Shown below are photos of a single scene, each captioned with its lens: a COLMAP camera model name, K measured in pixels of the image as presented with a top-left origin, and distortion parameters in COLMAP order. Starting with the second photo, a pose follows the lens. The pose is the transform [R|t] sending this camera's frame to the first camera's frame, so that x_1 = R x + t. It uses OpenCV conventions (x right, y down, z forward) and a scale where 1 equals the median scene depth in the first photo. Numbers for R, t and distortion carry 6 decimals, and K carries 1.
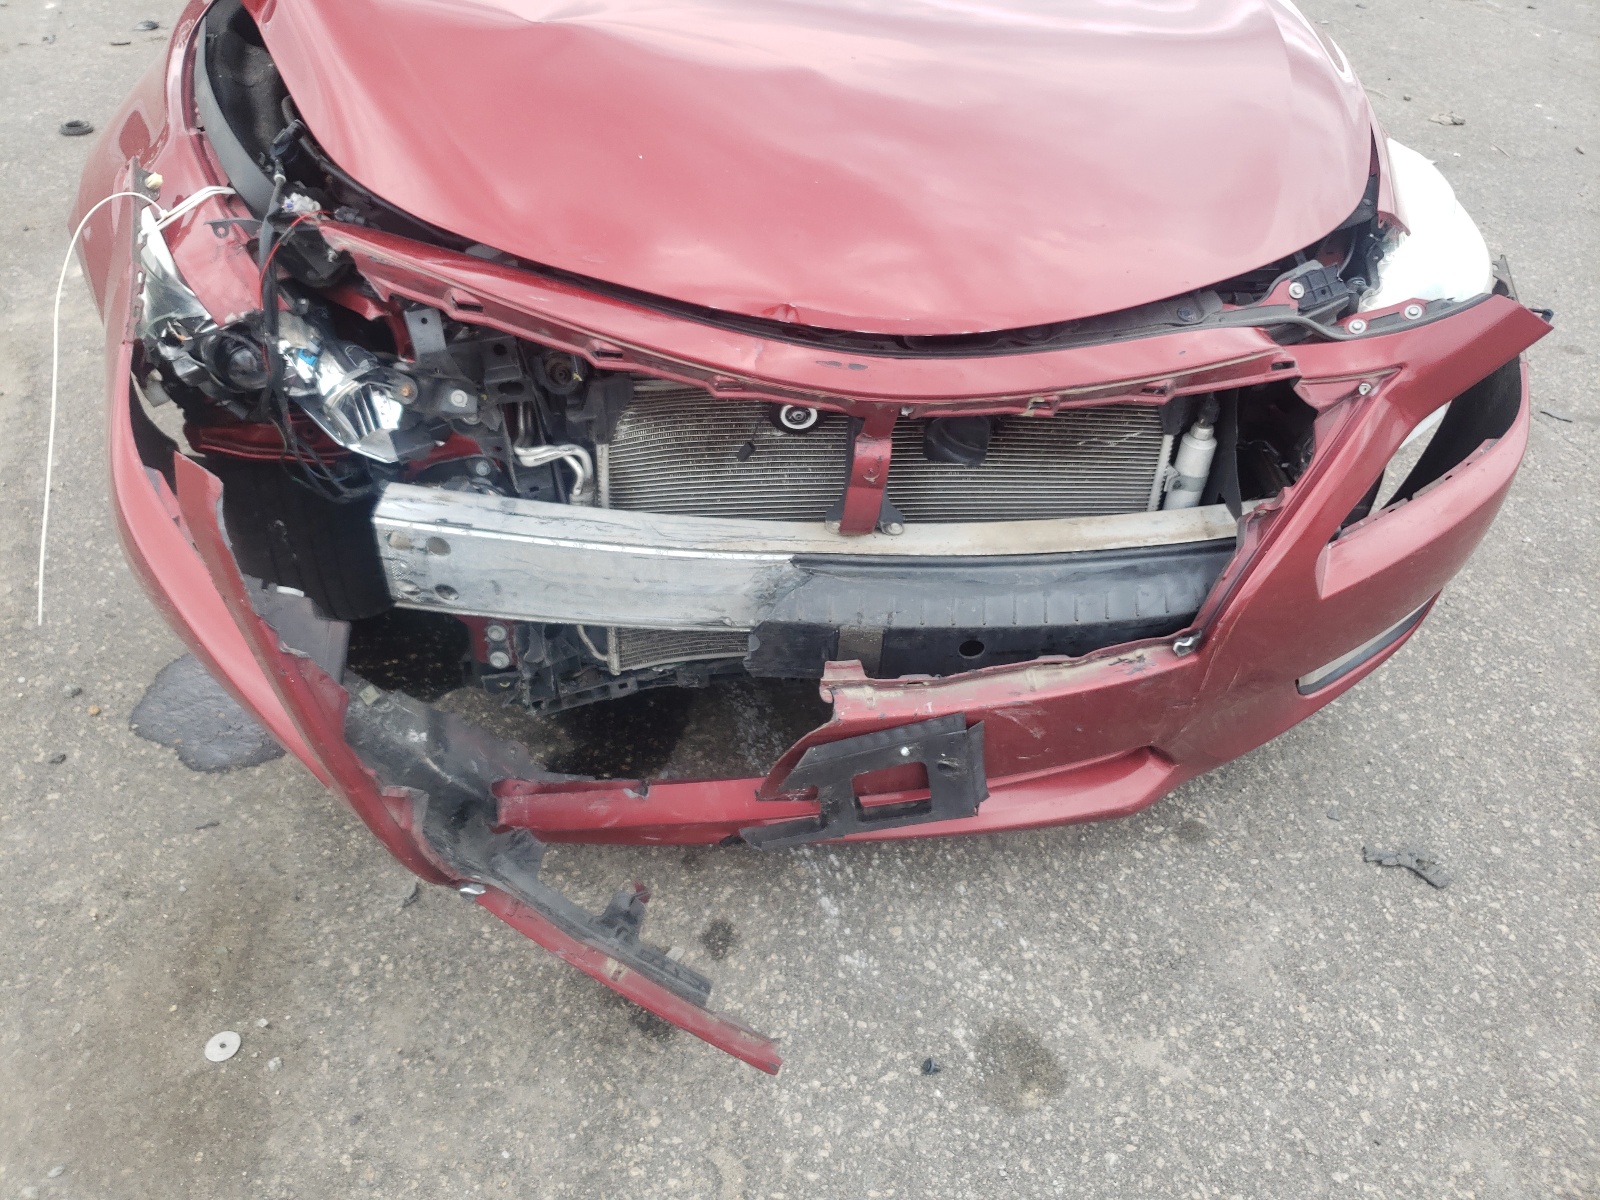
lens RADIAL K [[1228.8, 0, 800.0], [0, 1228.8, 600.0], [0, 0, 1]] dist [0.056091, -0.172796]
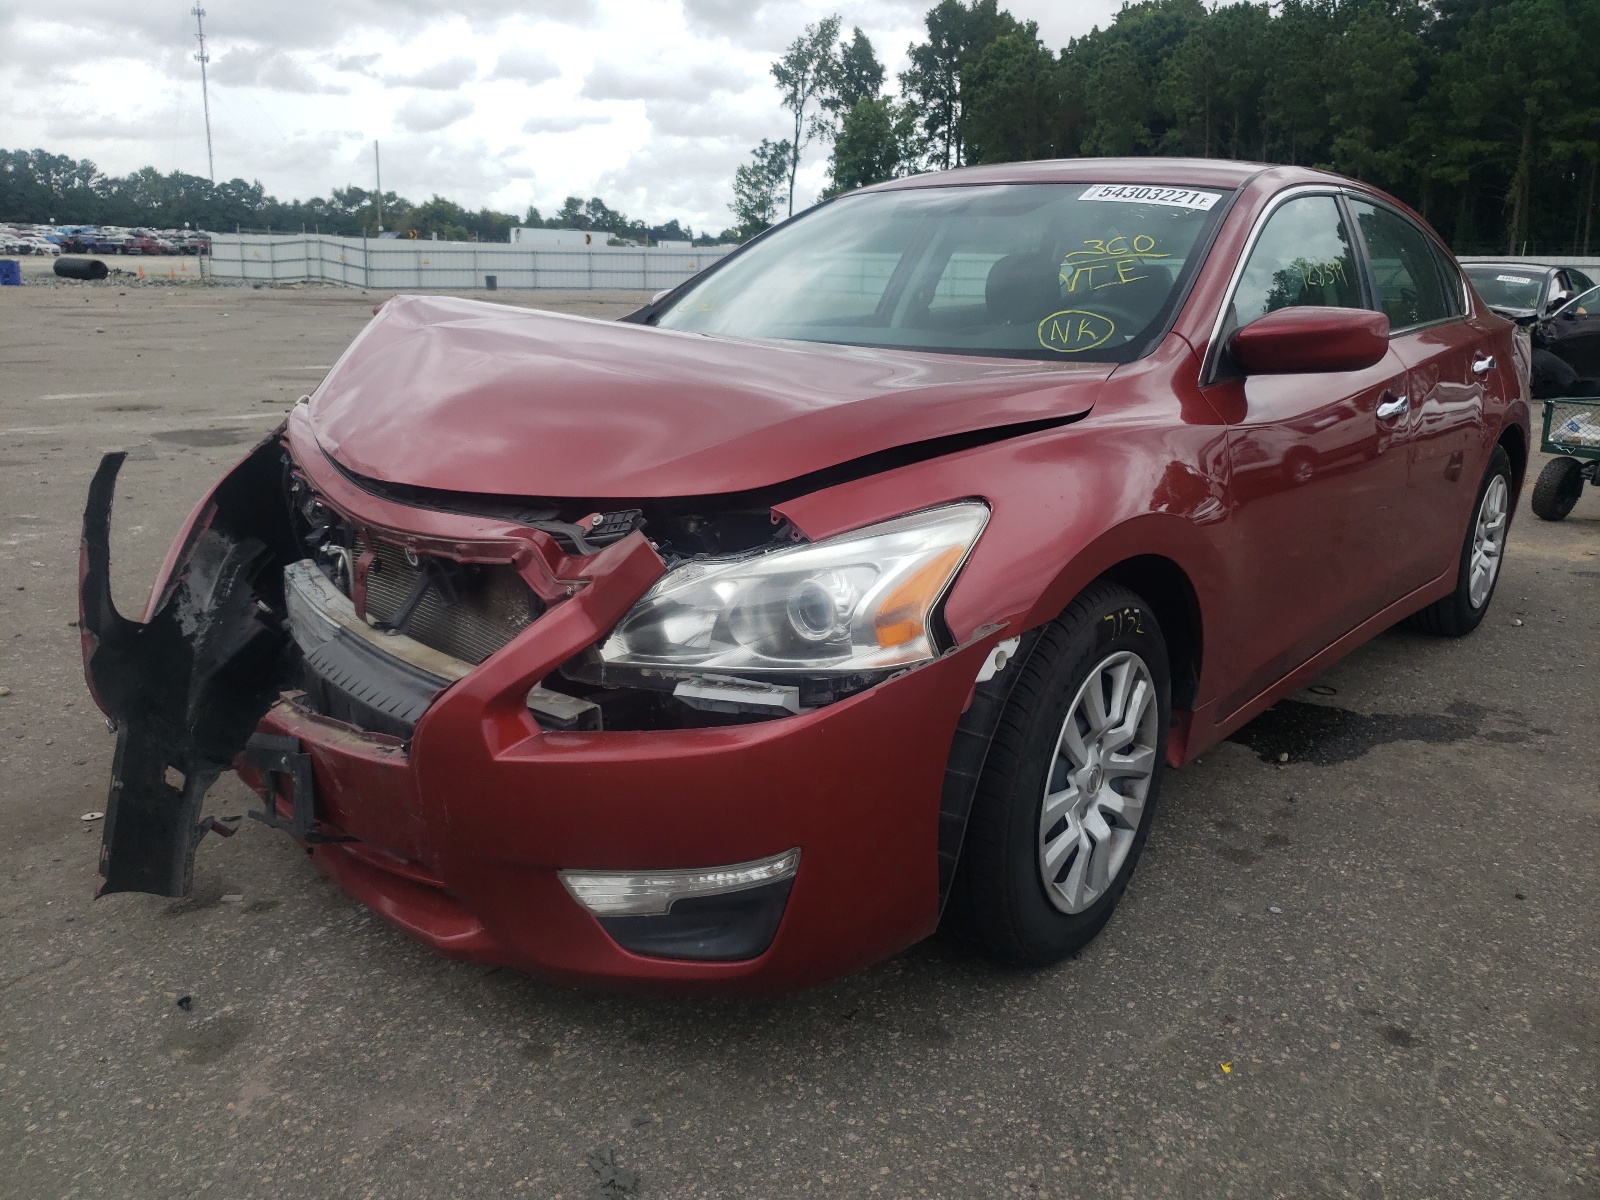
lens RADIAL K [[1221.8, 0, 800.0], [0, 1221.8, 600.0], [0, 0, 1]] dist [-0.042625, 0.049319]
pose [[0.625313, 0.168645, -0.761933, 1.443932], [-0.490367, 0.844444, -0.215533, -0.020011], [0.607061, 0.508403, 0.610740, 0.417488]]
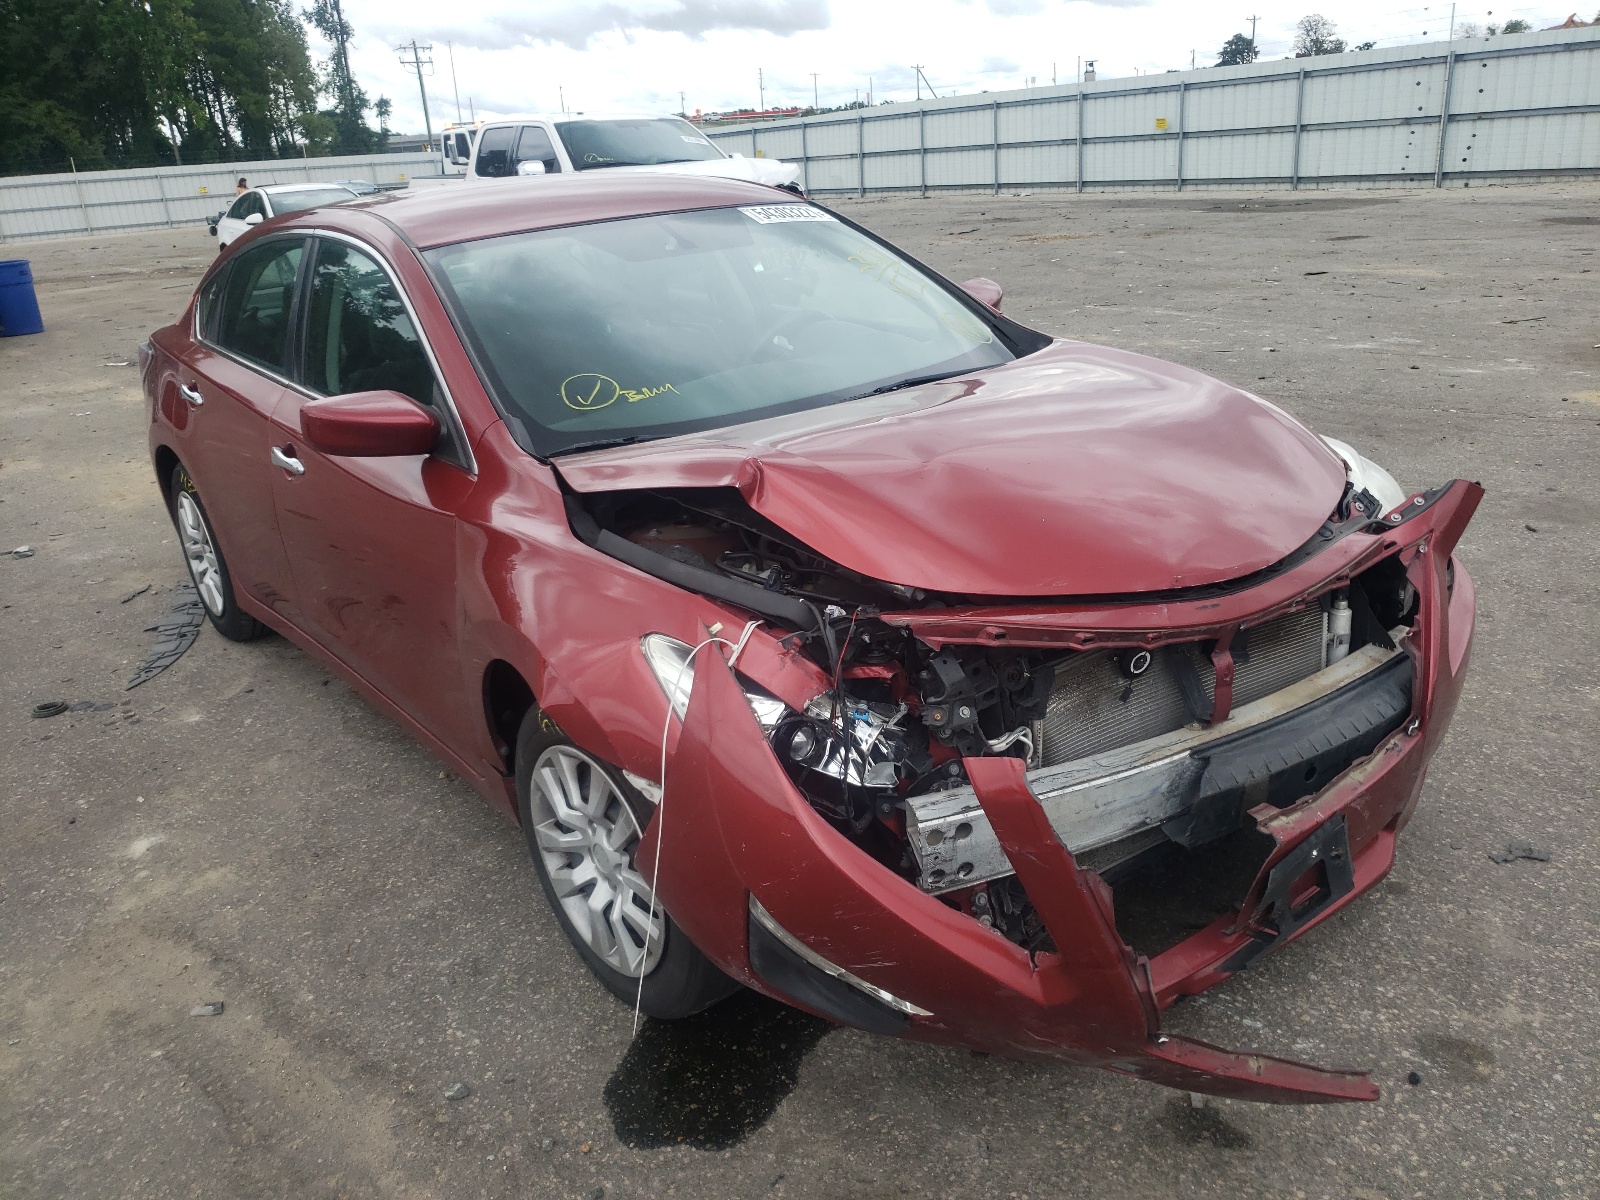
lens RADIAL K [[1221.8, 0, 800.0], [0, 1221.8, 600.0], [0, 0, 1]] dist [-0.042625, 0.049319]
pose [[0.895990, -0.255906, 0.362924, -0.869796], [0.359995, 0.897086, -0.256203, 0.005609], [-0.260010, 0.360206, 0.895905, -0.206024]]
